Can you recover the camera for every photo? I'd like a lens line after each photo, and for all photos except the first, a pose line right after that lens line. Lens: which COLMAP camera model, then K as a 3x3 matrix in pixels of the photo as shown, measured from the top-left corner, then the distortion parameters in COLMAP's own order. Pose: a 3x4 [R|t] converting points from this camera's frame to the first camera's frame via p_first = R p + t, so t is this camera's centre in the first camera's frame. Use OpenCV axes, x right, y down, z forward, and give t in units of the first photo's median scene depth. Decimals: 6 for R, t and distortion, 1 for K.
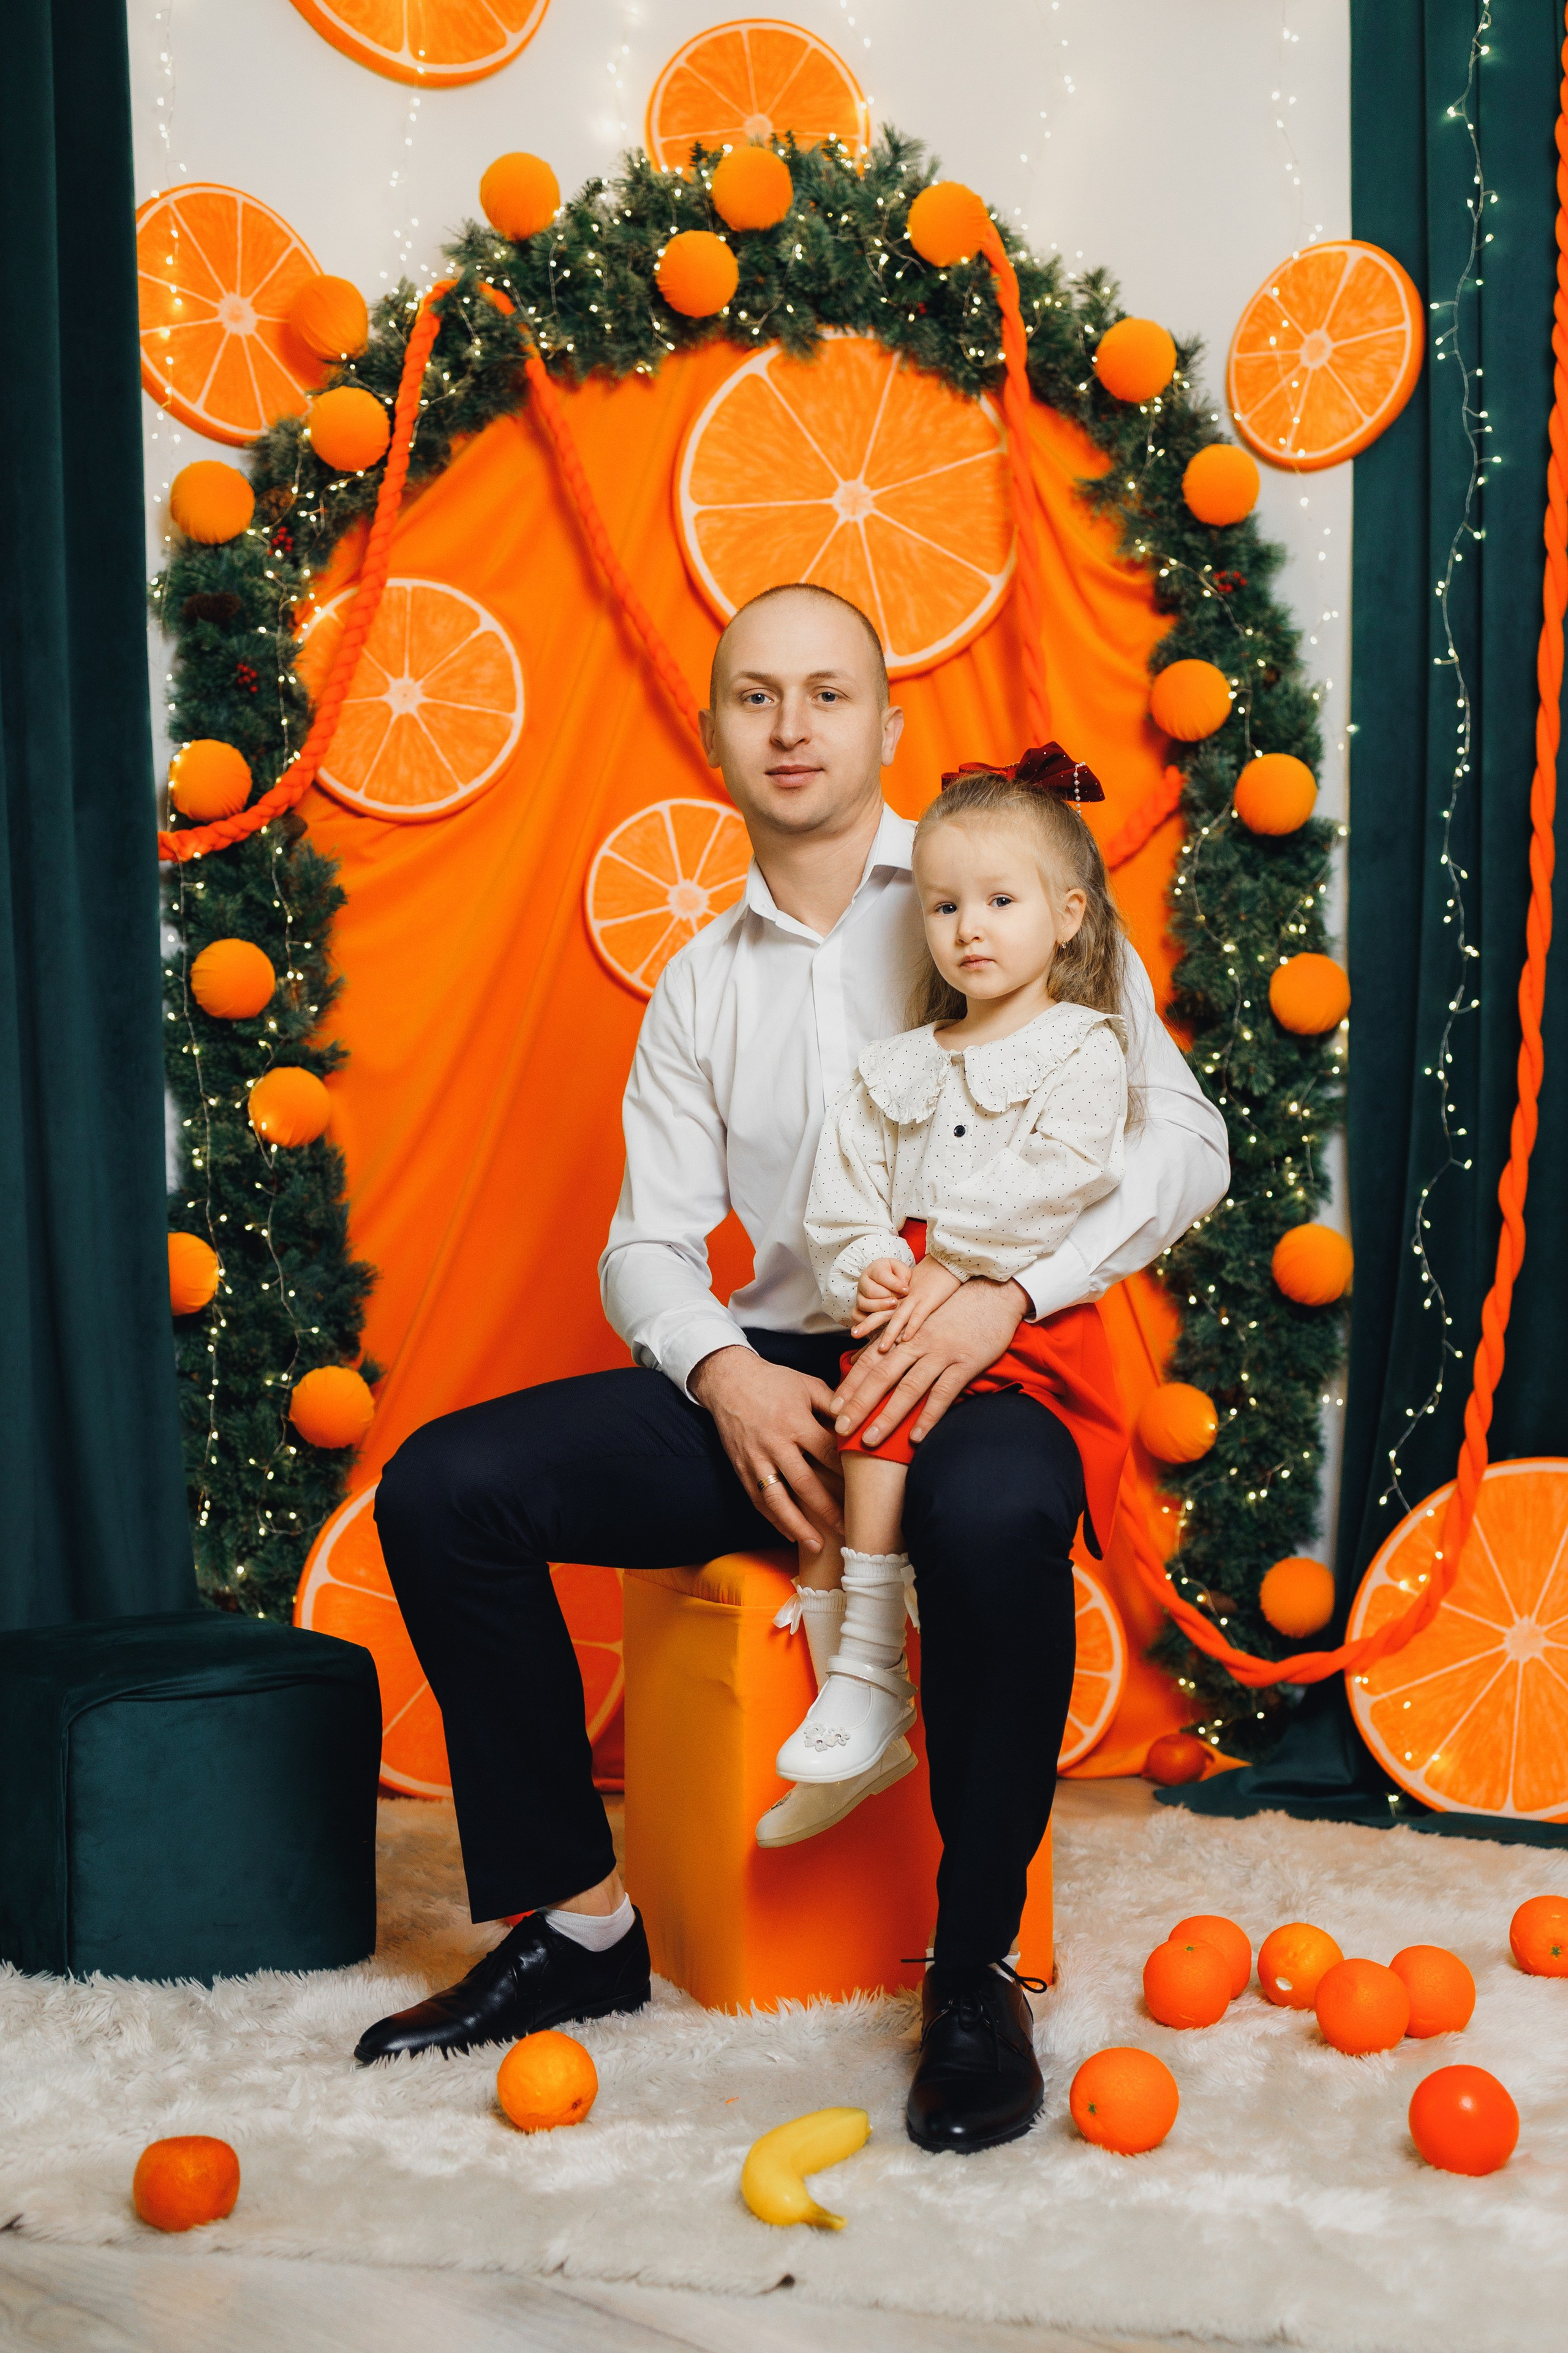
lens RADIAL K [[2505.8, 0, 844.8], [0, 2505.8, 1290.6], [0, 0, 1]] dist [-0.000657, 0.031702]
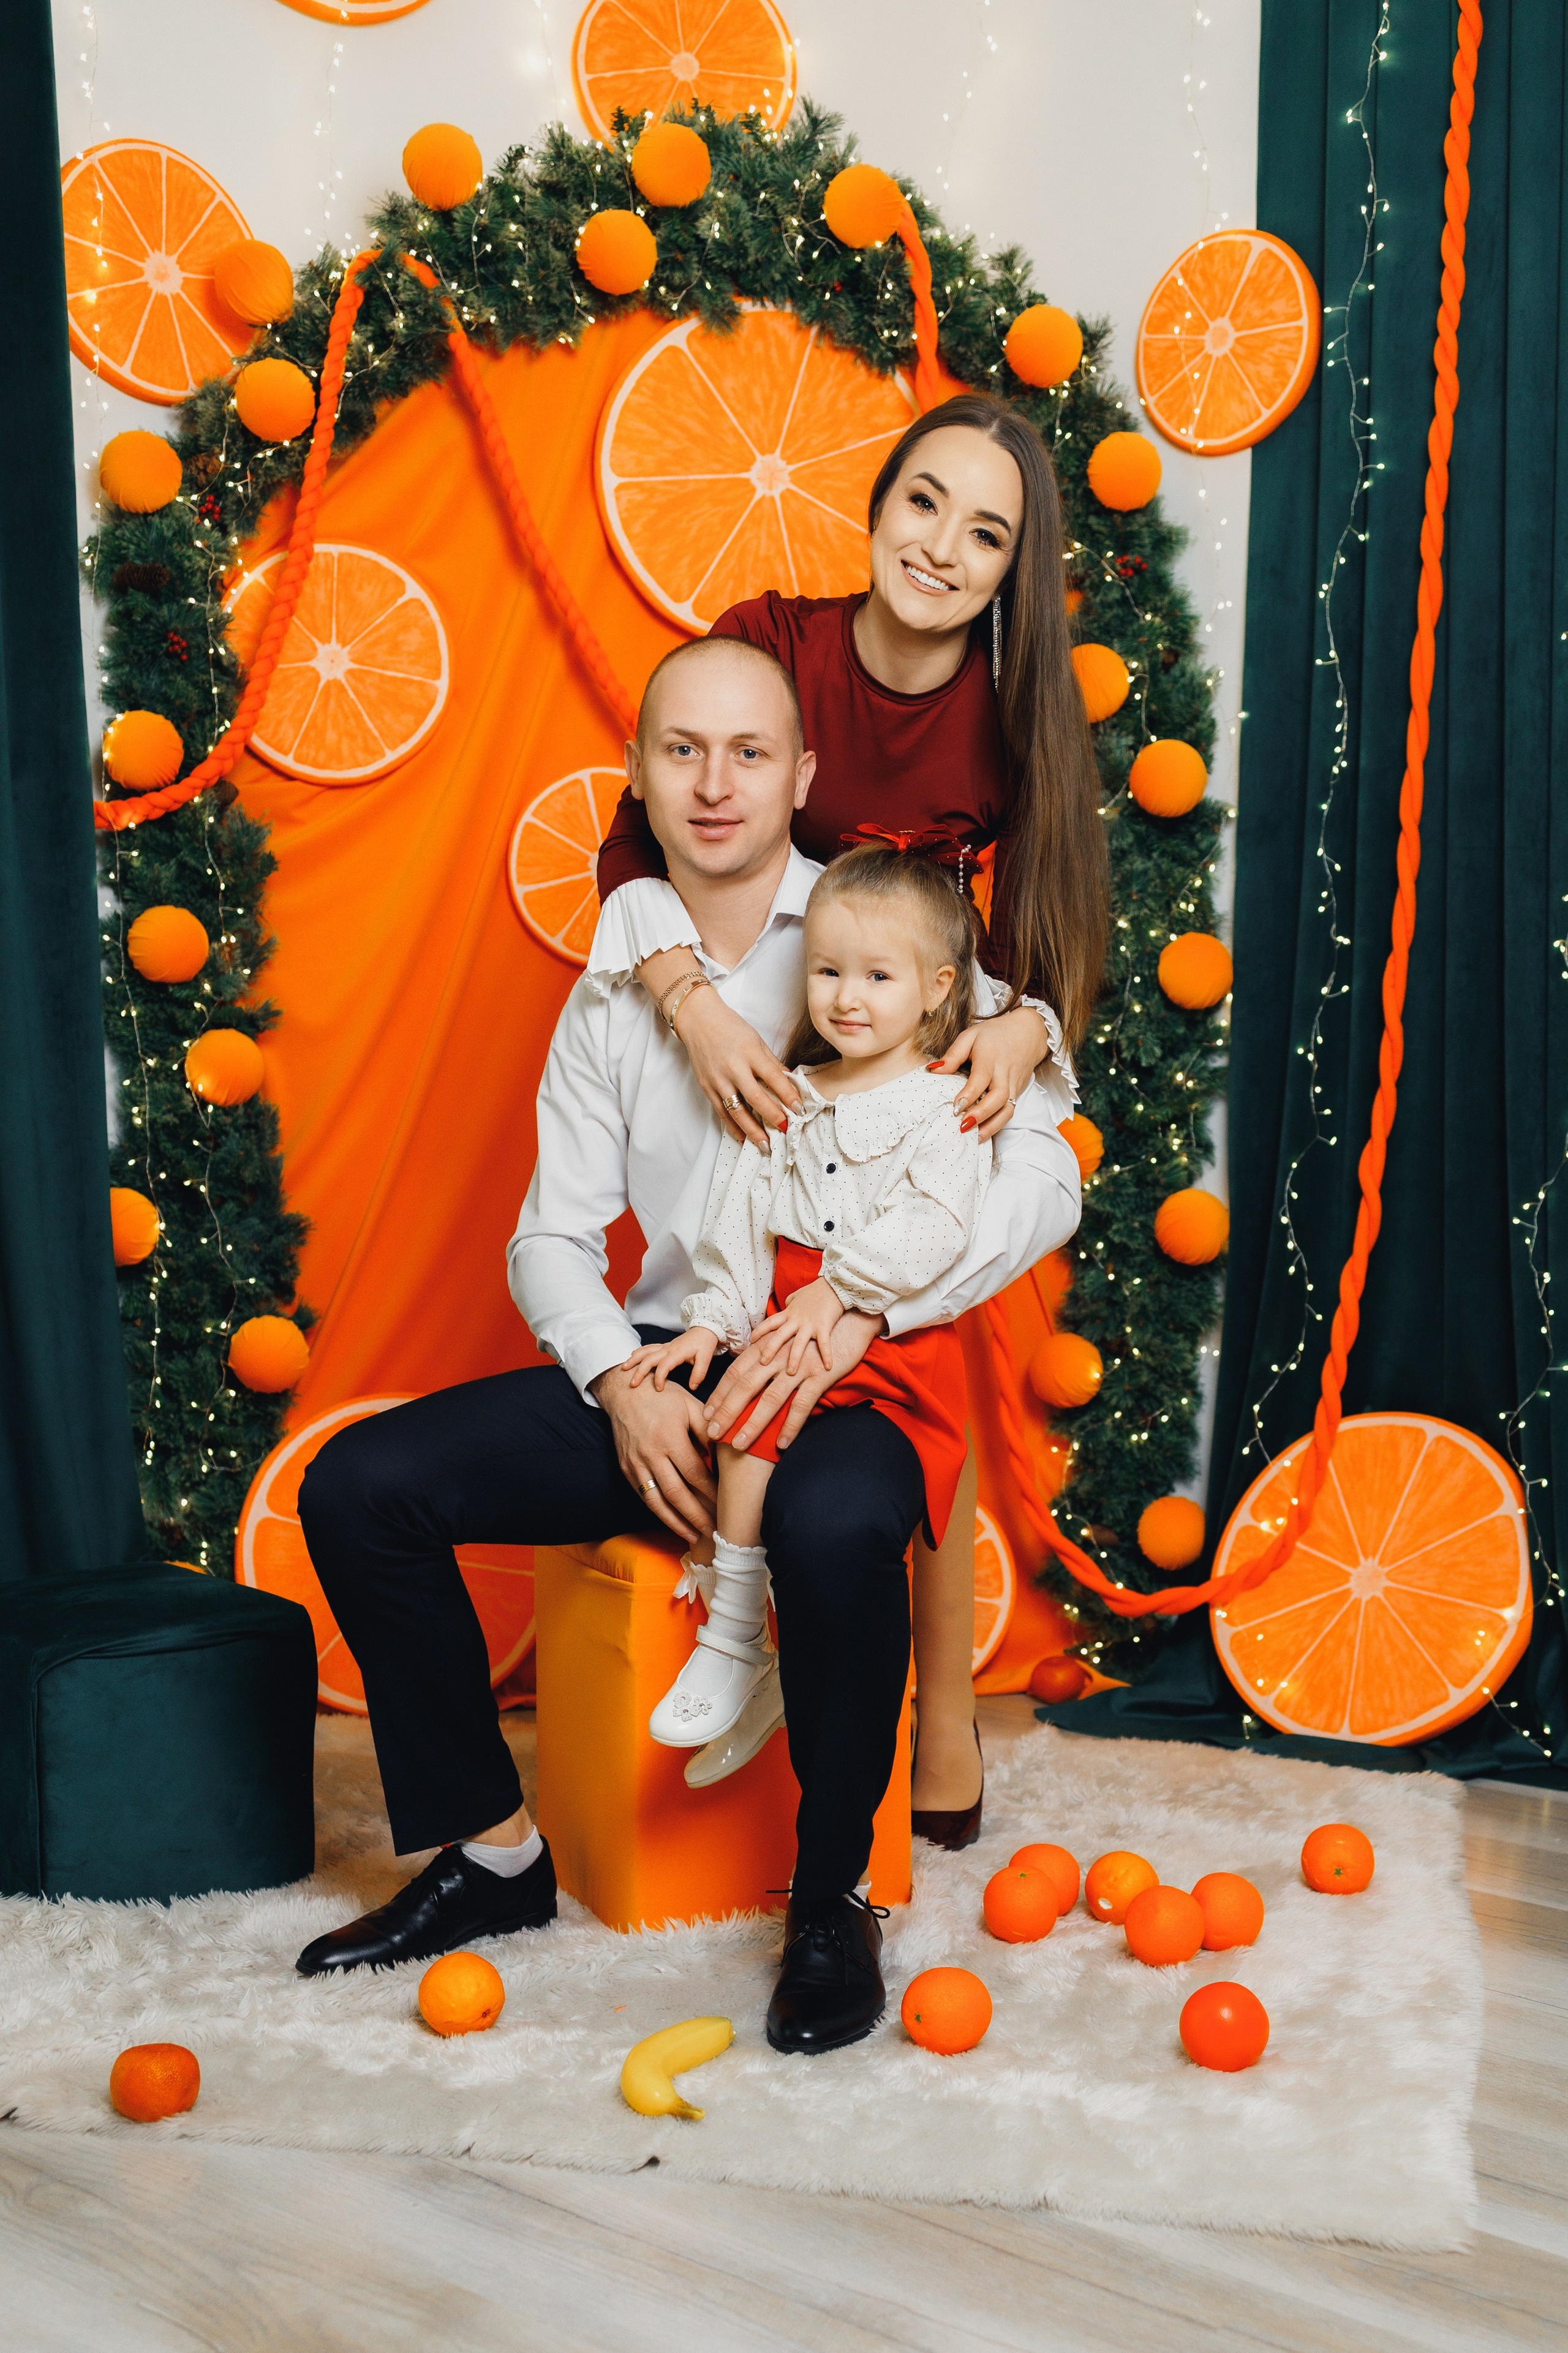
lens RADIAL K [[2666.1, 0, 939.4], [0, 2666.1, 1372.9], [0, 0, 1]] dist [0.012721, -0.017089]
pose [[0.998923, 0.009744, 0.045363, 0.027168], [-0.014364, 0.994613, 0.102657, -0.063022], [-0.044118, -0.103198, 0.993682, -0.133367]]
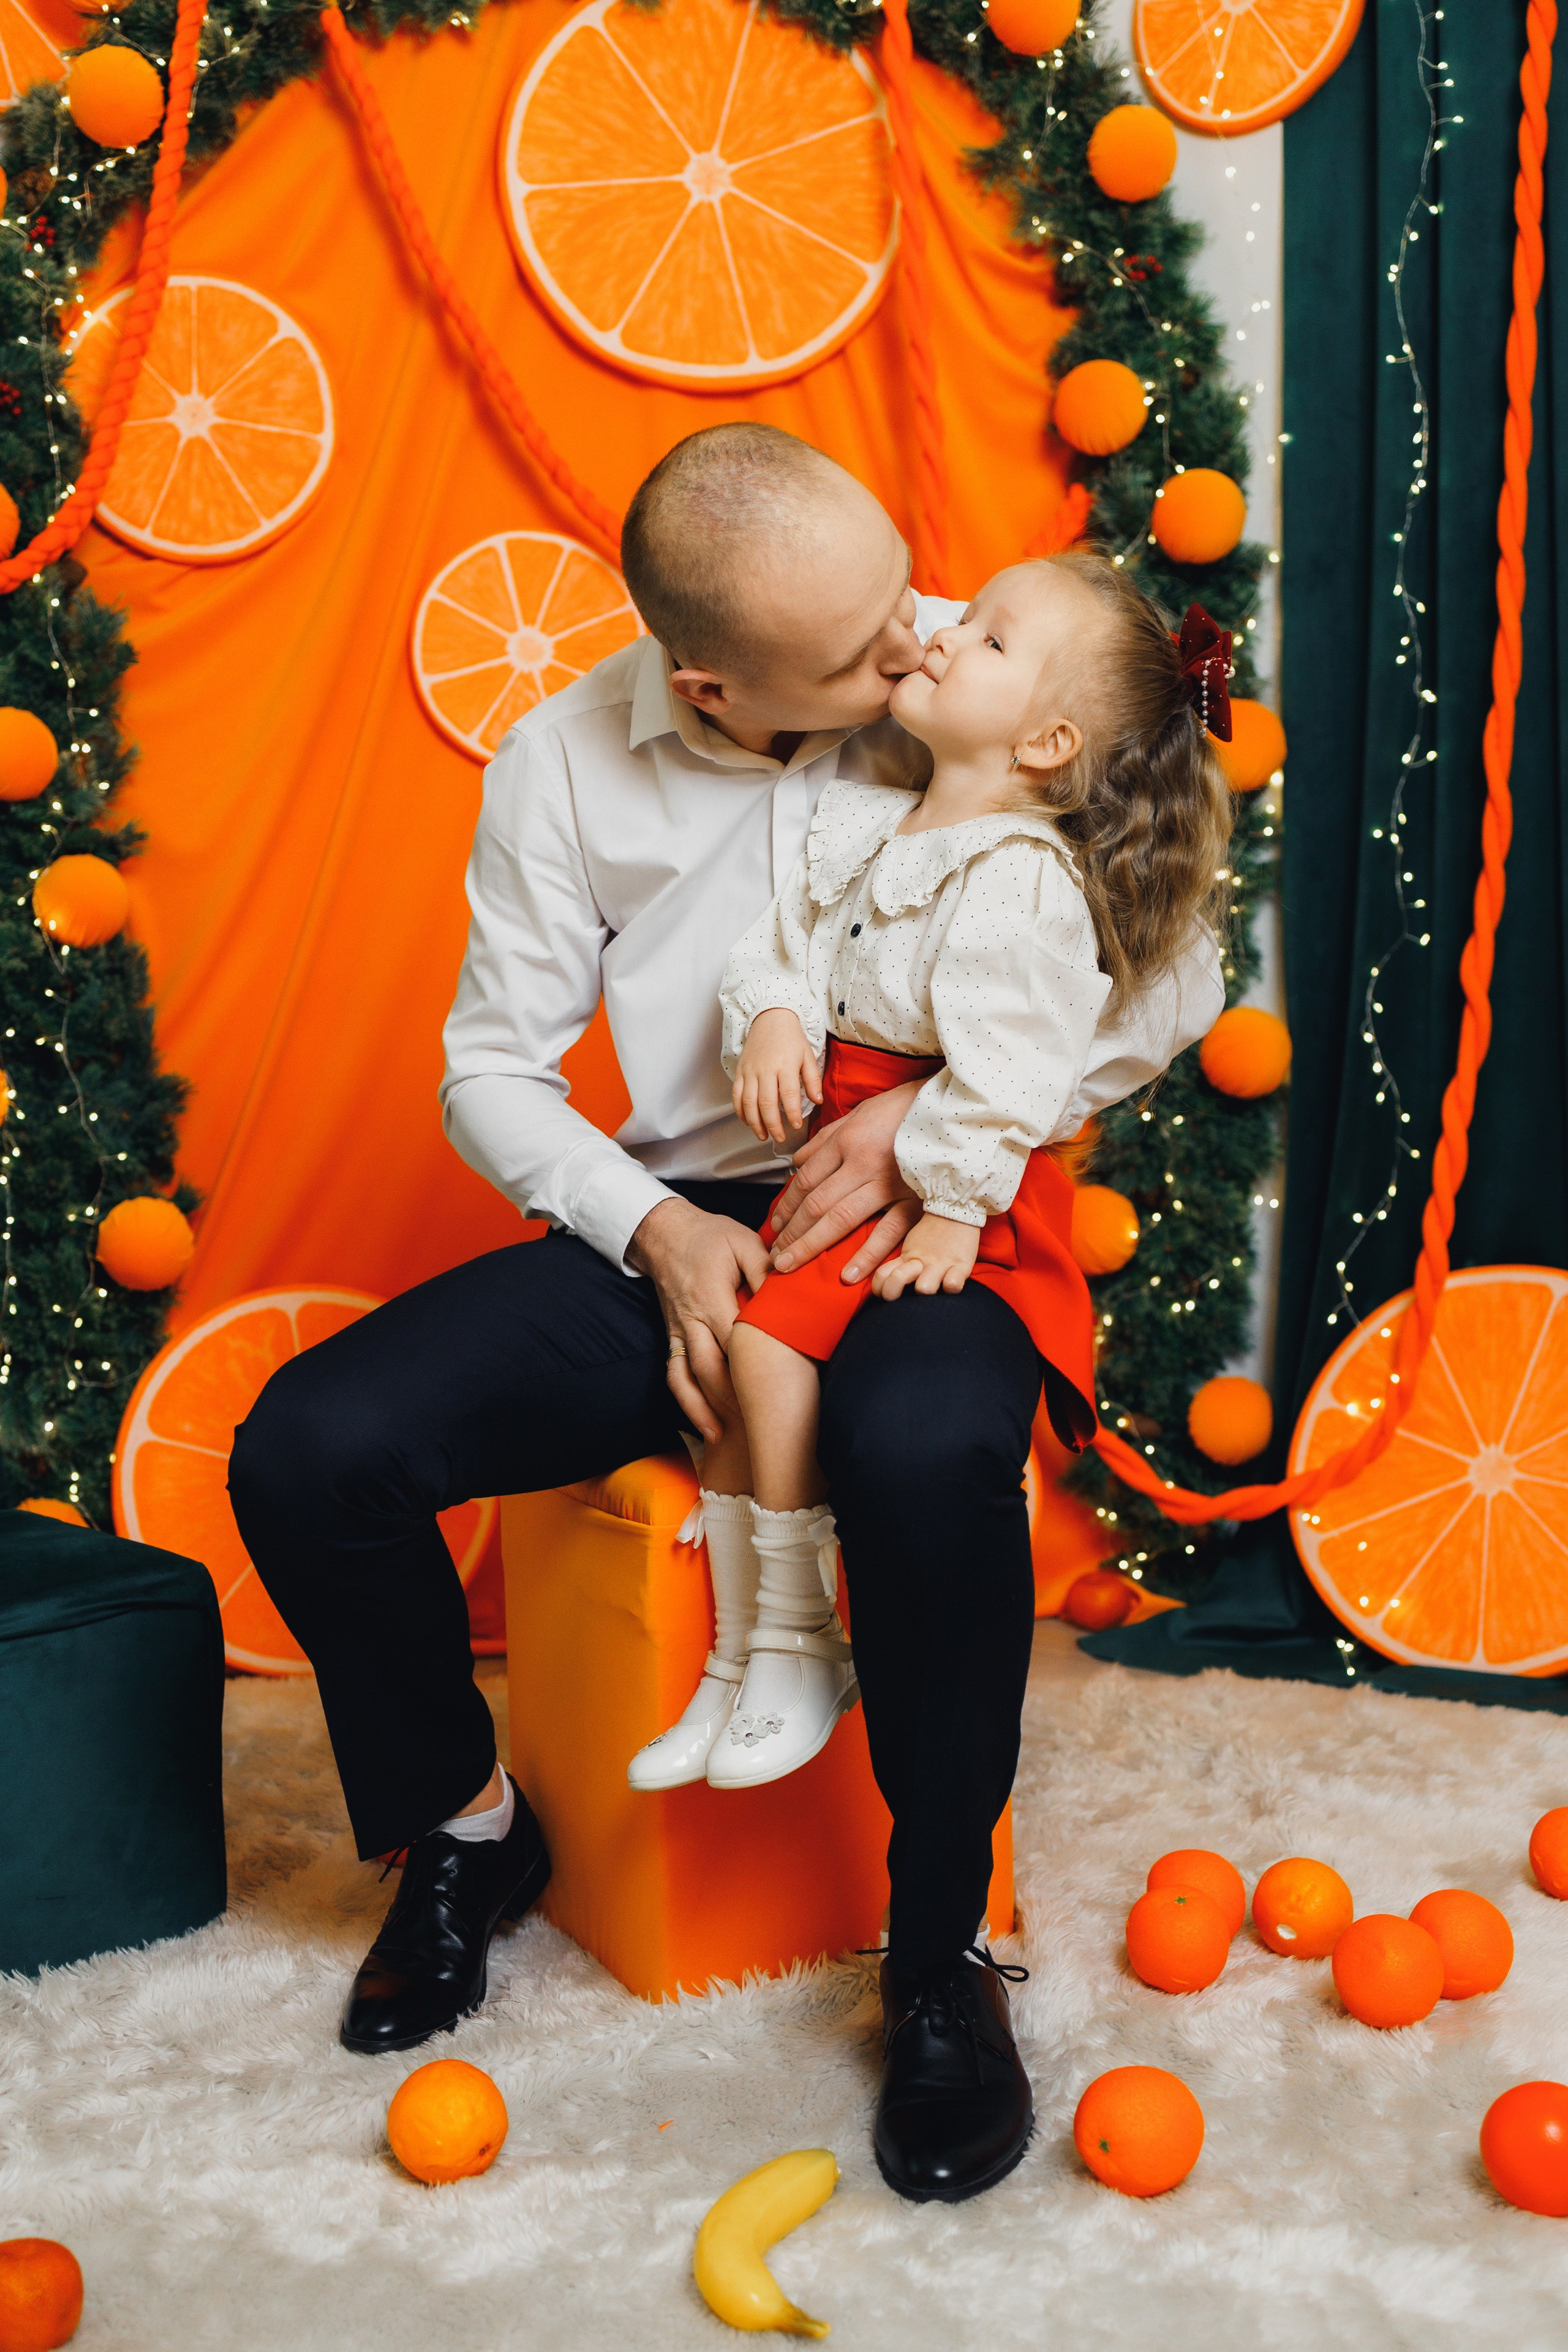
lens RADIAL K [[2512.5, 0, 744.2], [0, 2512.5, 1204.7], [0, 0, 1]] dist [-0.000649, 0.015615]
pose [[0.999021, -0.025837, 0.035919, -0.024819], [0.022811, 0.996351, 0.082243, -0.033594], [-0.037913, -0.081343, 0.995965, 0.109564]]
